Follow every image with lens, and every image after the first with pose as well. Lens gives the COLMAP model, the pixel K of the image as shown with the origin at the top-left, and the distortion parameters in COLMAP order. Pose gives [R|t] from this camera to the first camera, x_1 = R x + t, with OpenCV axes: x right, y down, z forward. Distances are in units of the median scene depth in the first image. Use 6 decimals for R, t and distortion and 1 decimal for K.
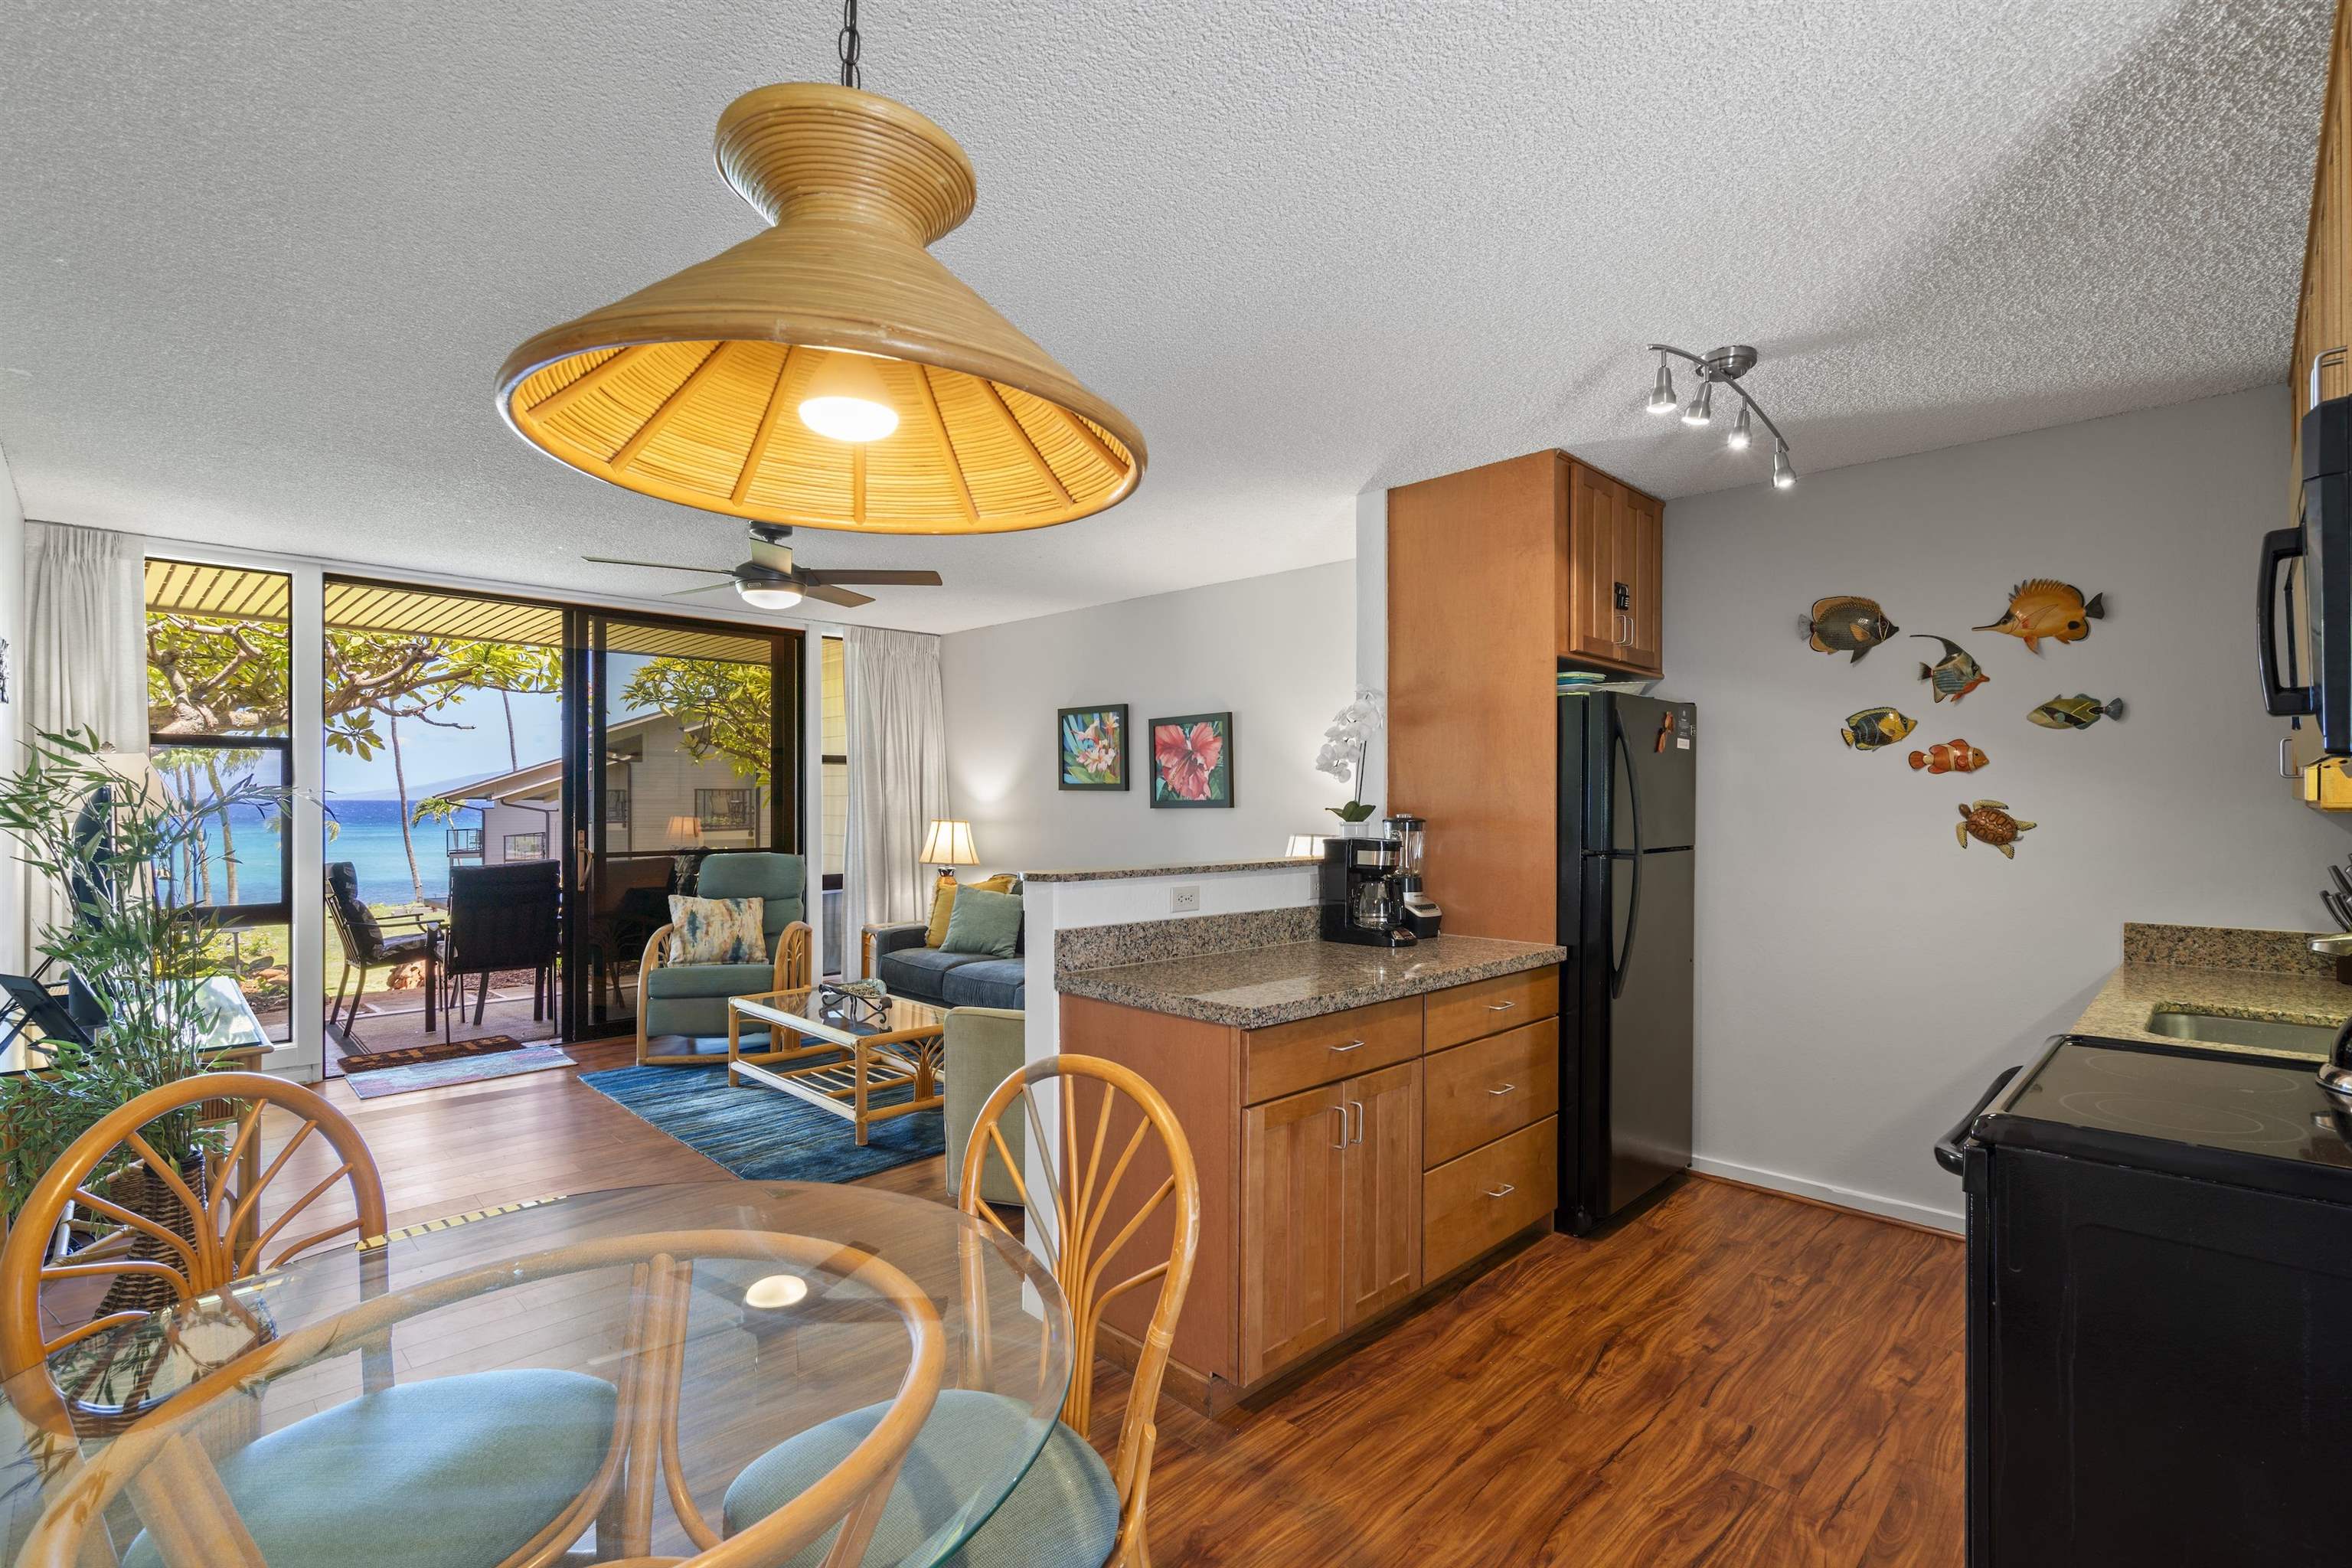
lens RADIAL K [[1058.0, 0, 1174.6], [0, 1058.0, 807.2], [0, 0, 1]] dist [-0.011599, 0.004636]
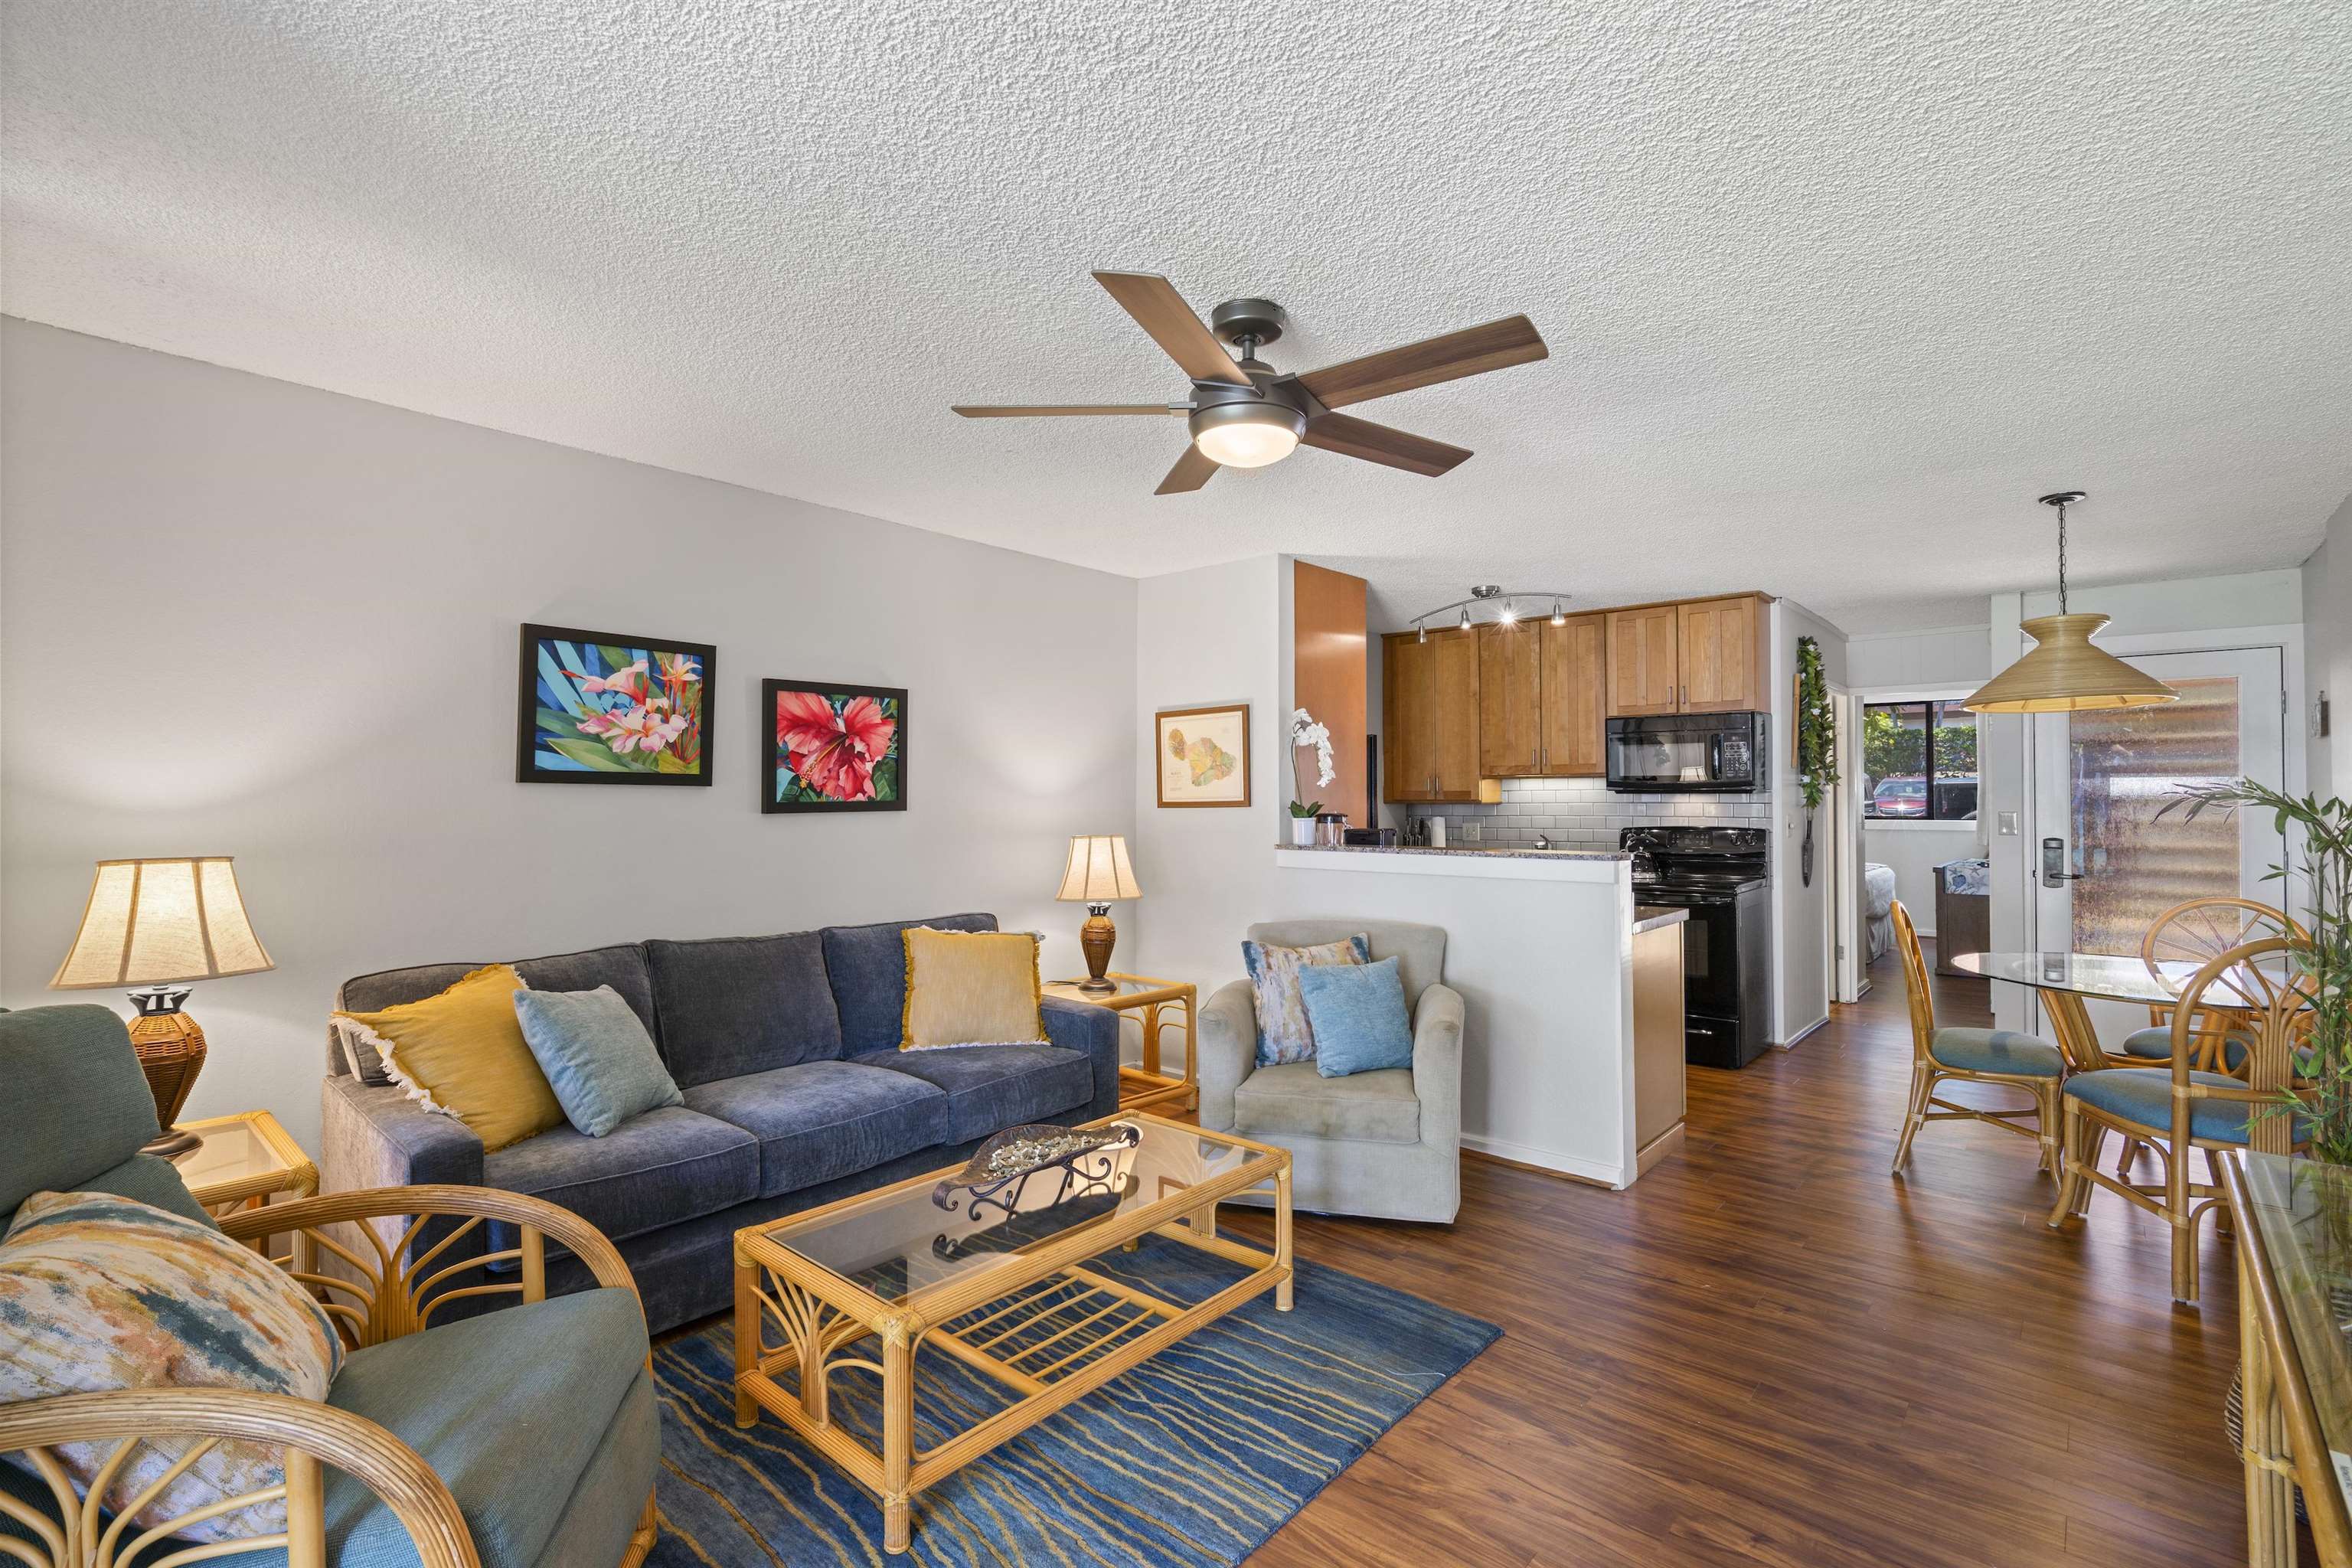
lens RADIAL K [[1058.0, 0, 1168.2], [0, 1058.0, 783.8], [0, 0, 1]] dist [-0.011599, 0.004636]
pose [[-0.045461, 0.014883, 0.998855, -1.170775], [0.007716, 0.999864, -0.014547, -0.010623], [-0.998936, 0.007046, -0.045570, 1.328649]]
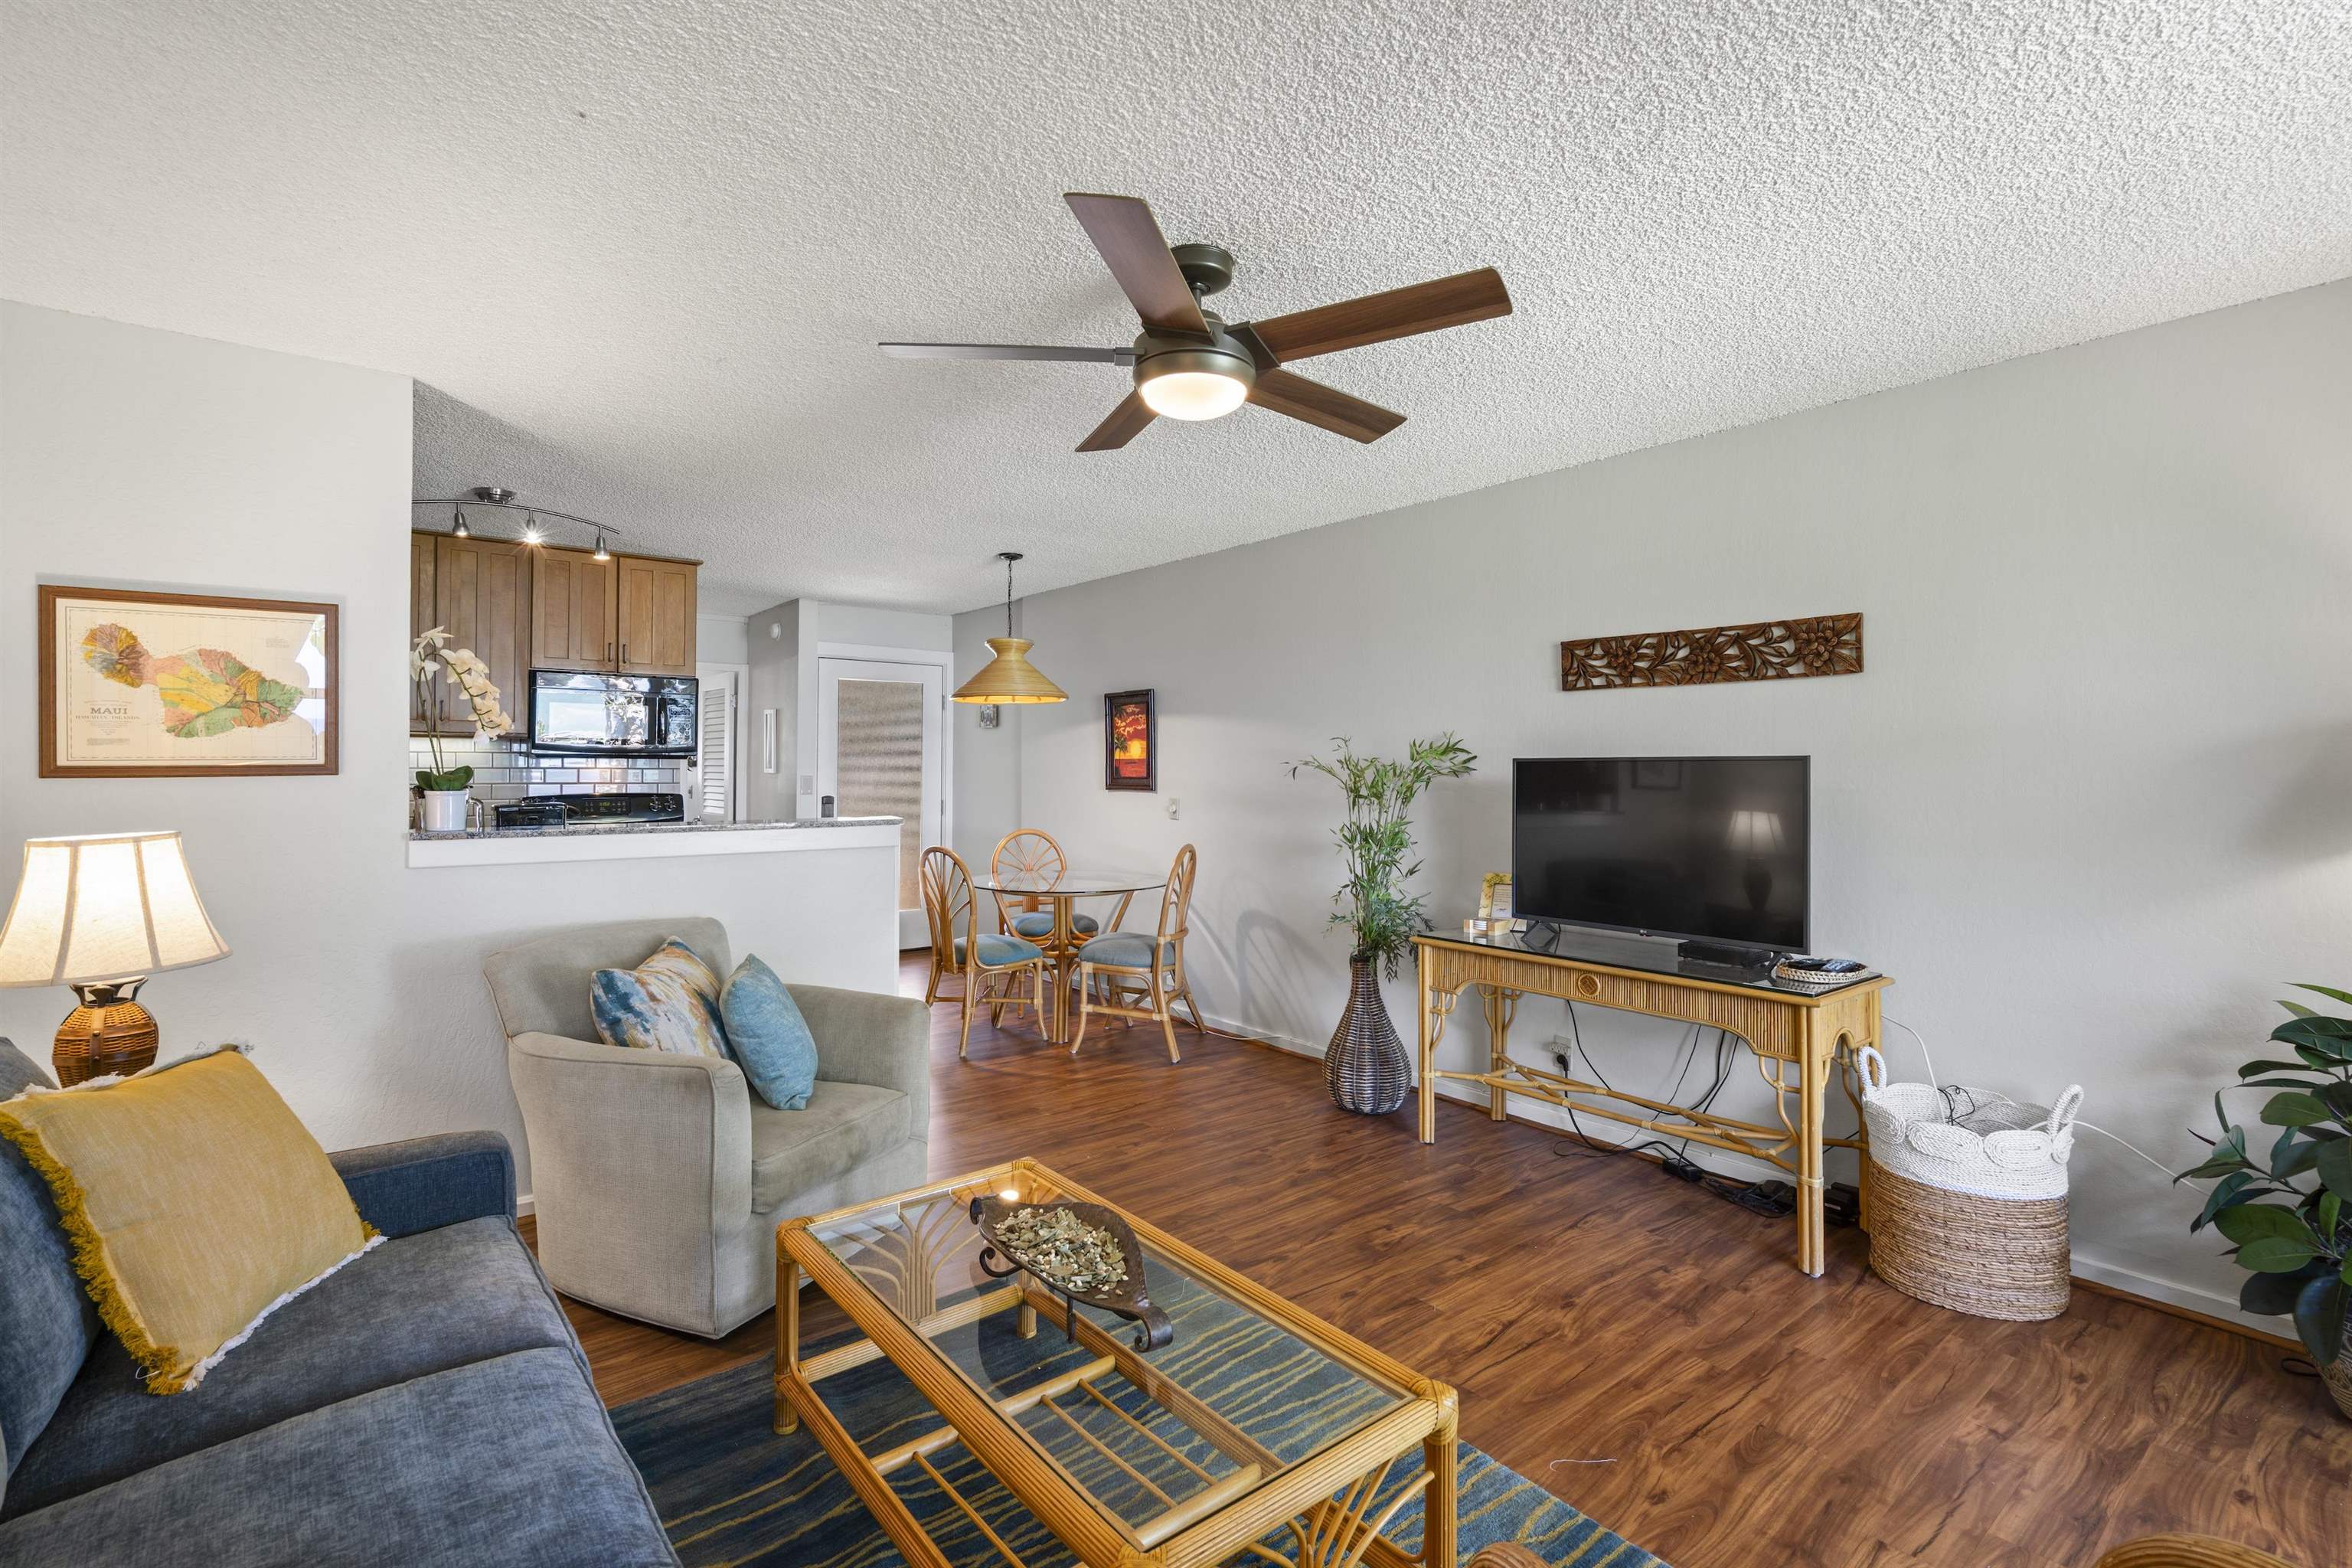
lens RADIAL K [[1058.0, 0, 1185.7], [0, 1058.0, 766.0], [0, 0, 1]] dist [-0.011599, 0.004636]
pose [[-0.992563, -0.004260, 0.121657, -0.540054], [-0.003585, 0.999977, 0.005763, -0.014108], [-0.121679, 0.005284, -0.992555, 1.920431]]
